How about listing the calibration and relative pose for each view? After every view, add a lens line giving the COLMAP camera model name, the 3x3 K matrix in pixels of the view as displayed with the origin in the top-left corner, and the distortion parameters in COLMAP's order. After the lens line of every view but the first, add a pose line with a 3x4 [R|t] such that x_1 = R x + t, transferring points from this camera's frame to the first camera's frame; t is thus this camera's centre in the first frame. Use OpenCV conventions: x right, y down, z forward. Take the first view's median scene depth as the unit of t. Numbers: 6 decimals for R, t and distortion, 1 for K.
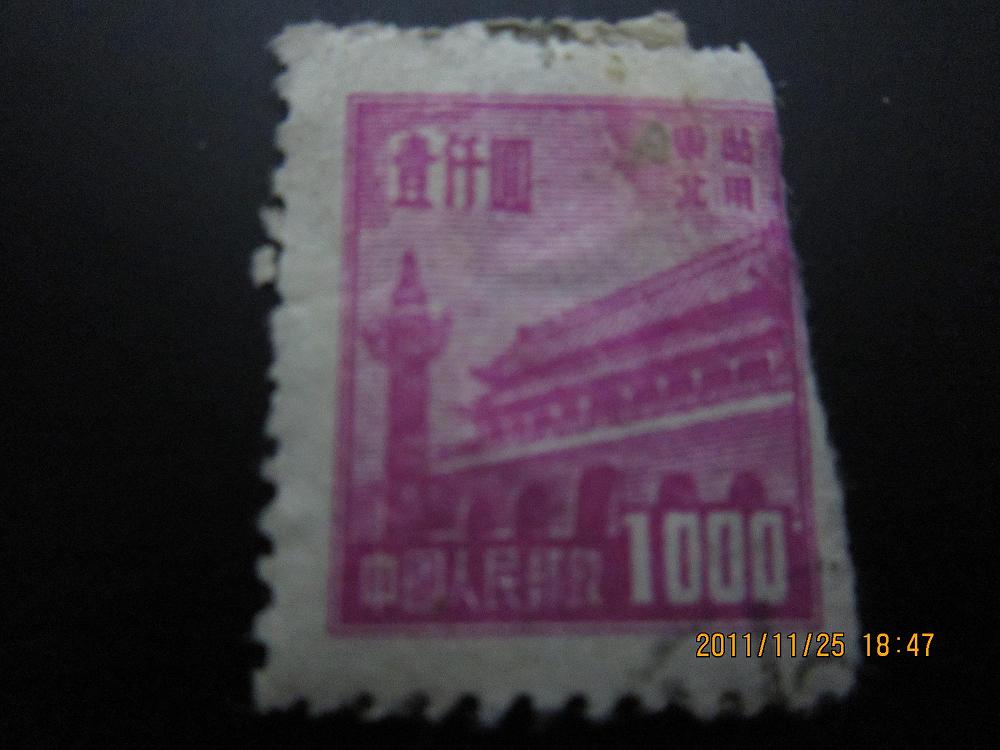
lens RADIAL K [[702.6, 0, 498.6], [0, 702.6, 388.8], [0, 0, 1]] dist [-0.032949, -0.000256]
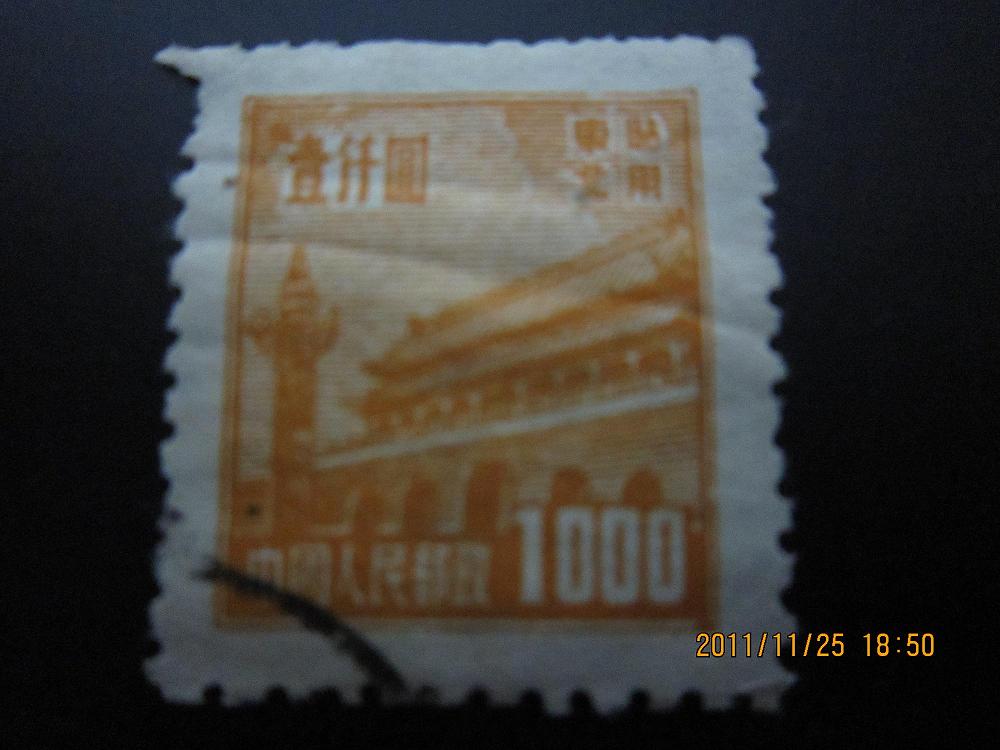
lens RADIAL K [[702.6, 0, 502.4], [0, 702.6, 358.0], [0, 0, 1]] dist [-0.032949, -0.000256]
pose [[0.997635, -0.008711, -0.068182, 0.229644], [0.006442, 0.999420, -0.033434, -0.001864], [0.068434, 0.032916, 0.997112, 0.009110]]
